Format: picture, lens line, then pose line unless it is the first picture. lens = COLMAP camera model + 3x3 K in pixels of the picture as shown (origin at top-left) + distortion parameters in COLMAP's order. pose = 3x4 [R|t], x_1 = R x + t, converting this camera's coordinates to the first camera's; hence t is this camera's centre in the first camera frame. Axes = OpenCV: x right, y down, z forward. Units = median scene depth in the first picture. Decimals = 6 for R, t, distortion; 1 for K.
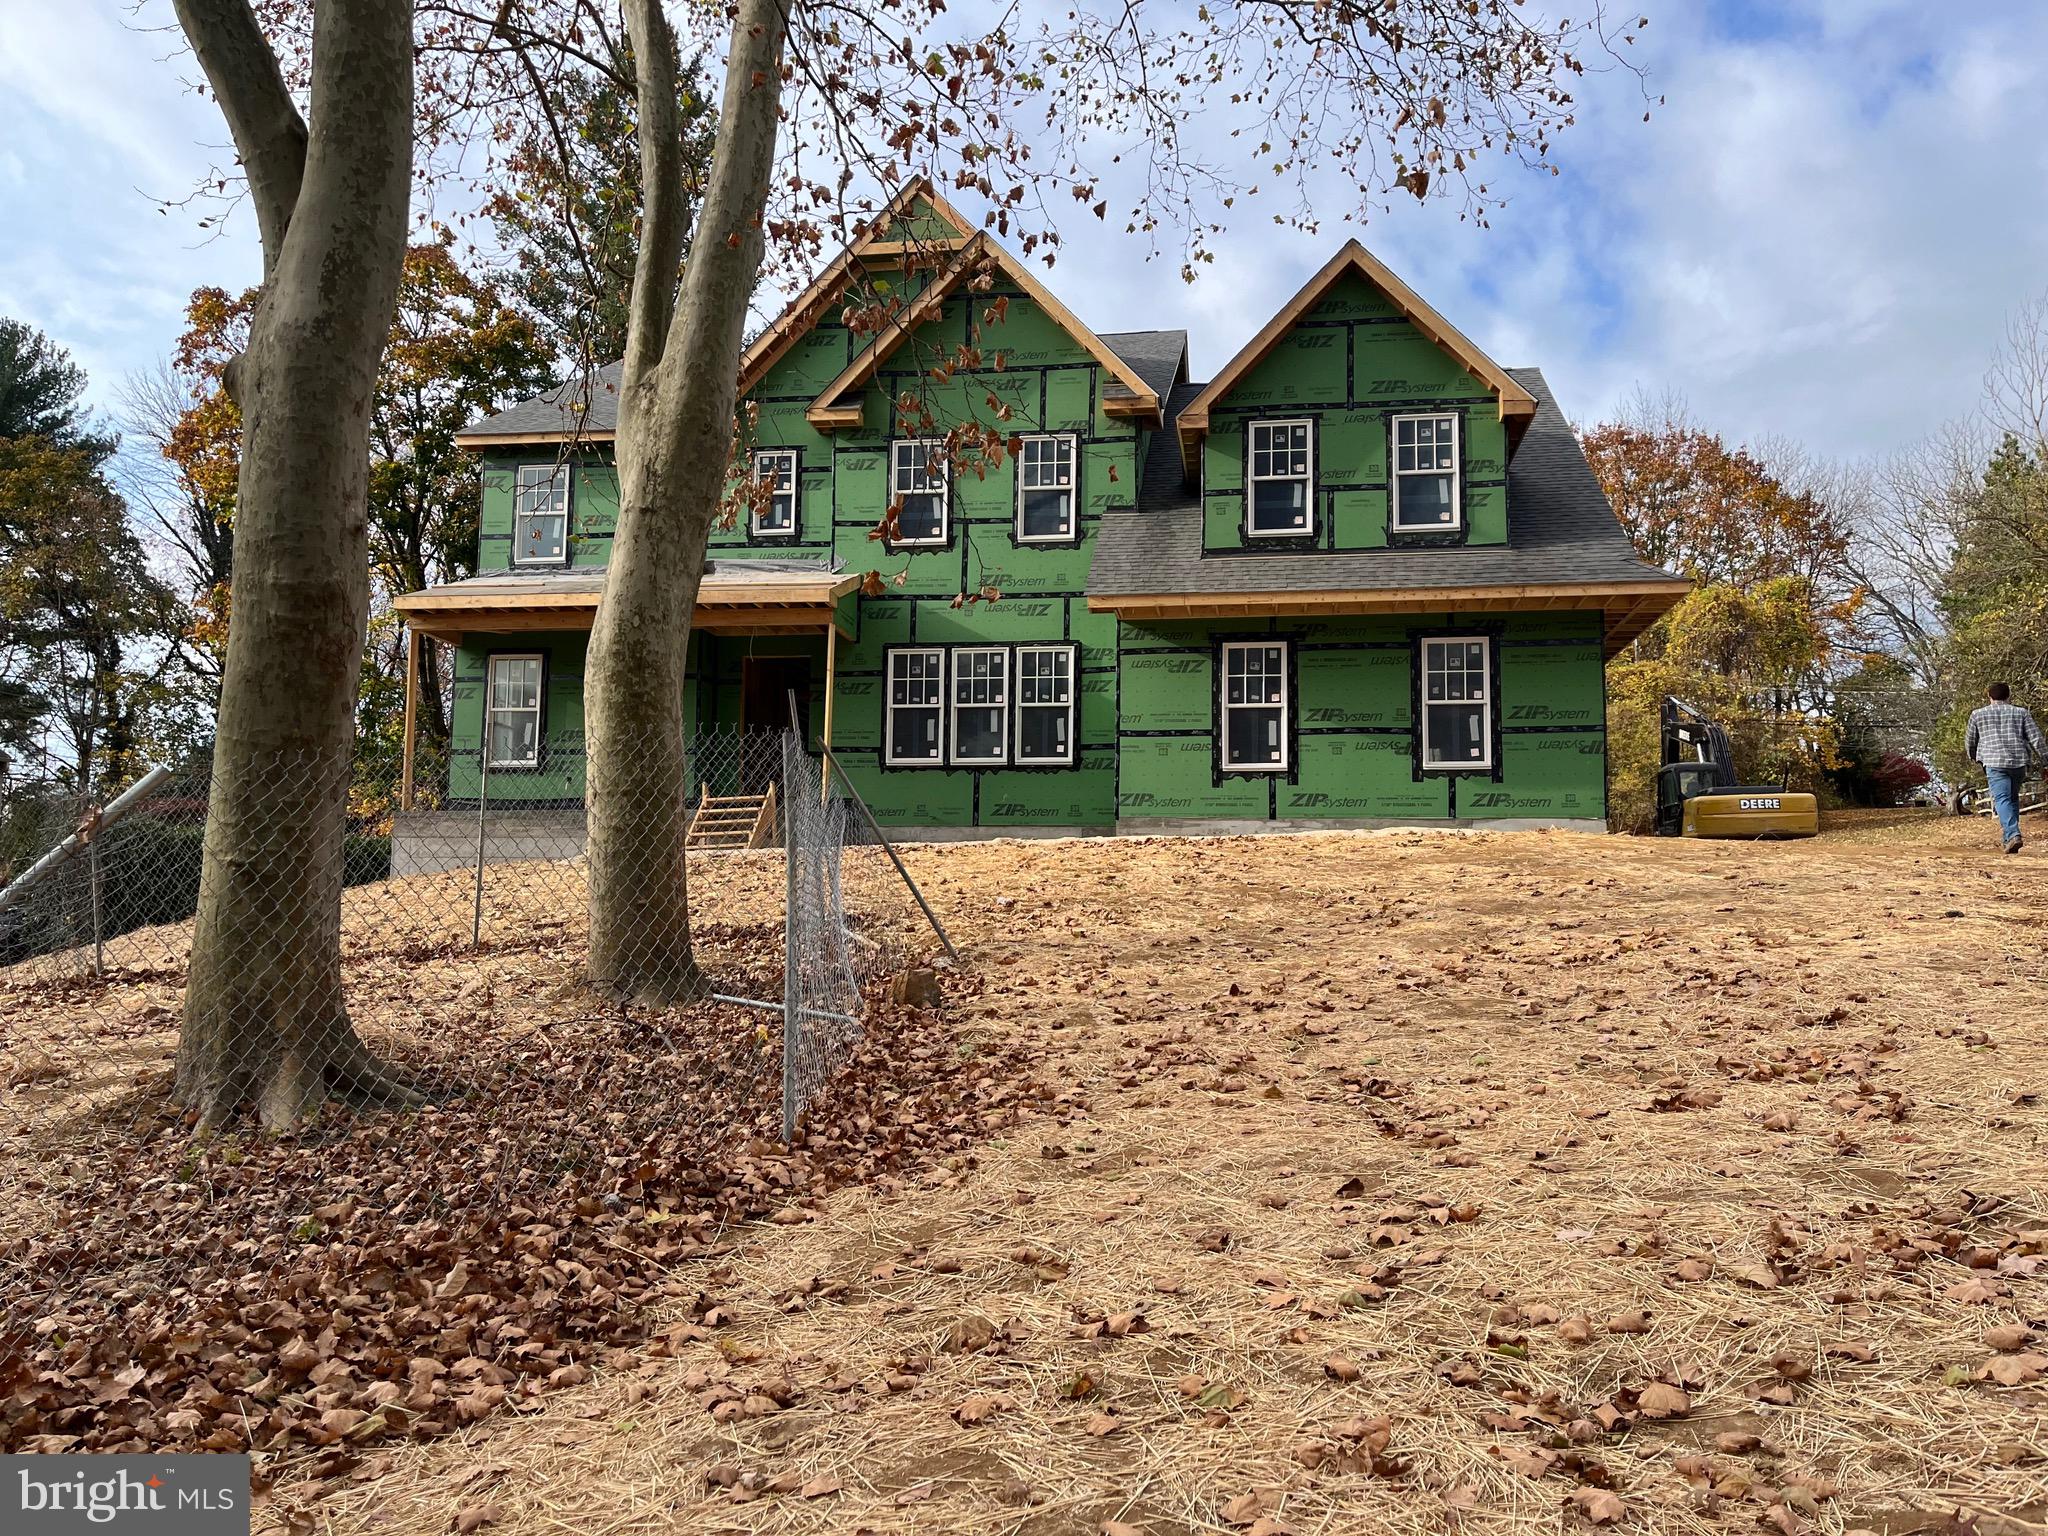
lens RADIAL K [[1547.5, 0, 1029.8], [0, 1547.5, 770.6], [0, 0, 1]] dist [0.053313, -0.073210]
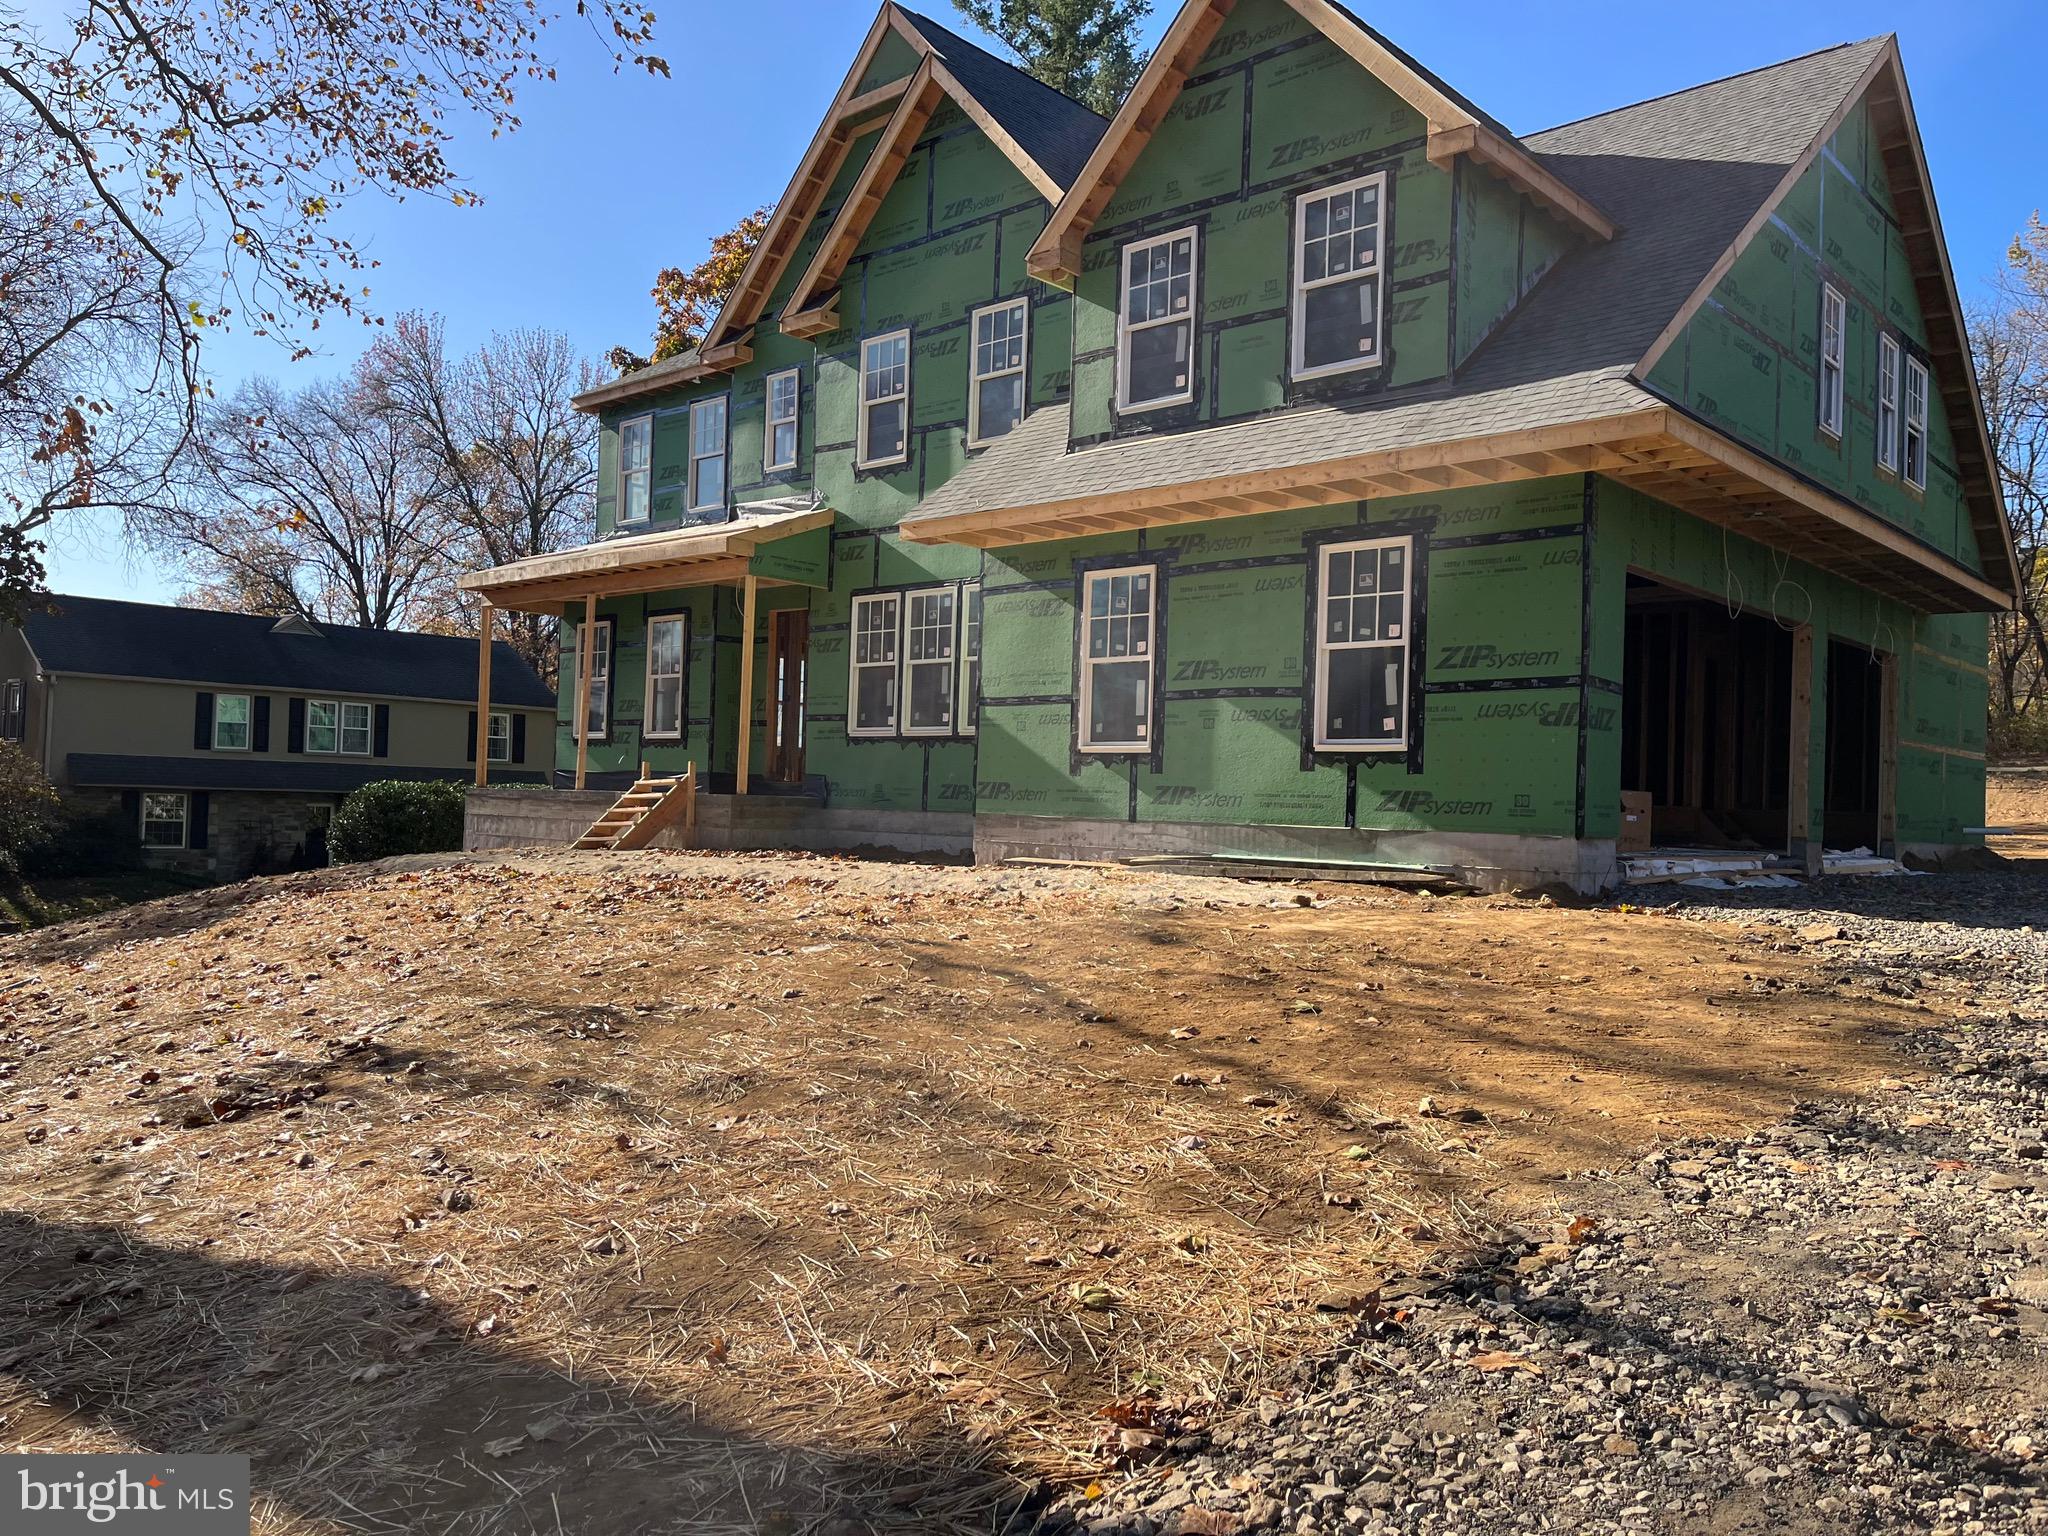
lens RADIAL K [[1547.5, 0, 1012.5], [0, 1547.5, 772.0], [0, 0, 1]] dist [0.053313, -0.073210]
pose [[0.833395, 0.004345, -0.552661, 0.450557], [0.033288, 0.997759, 0.058041, -0.030275], [0.551675, -0.066768, 0.831383, 0.354086]]
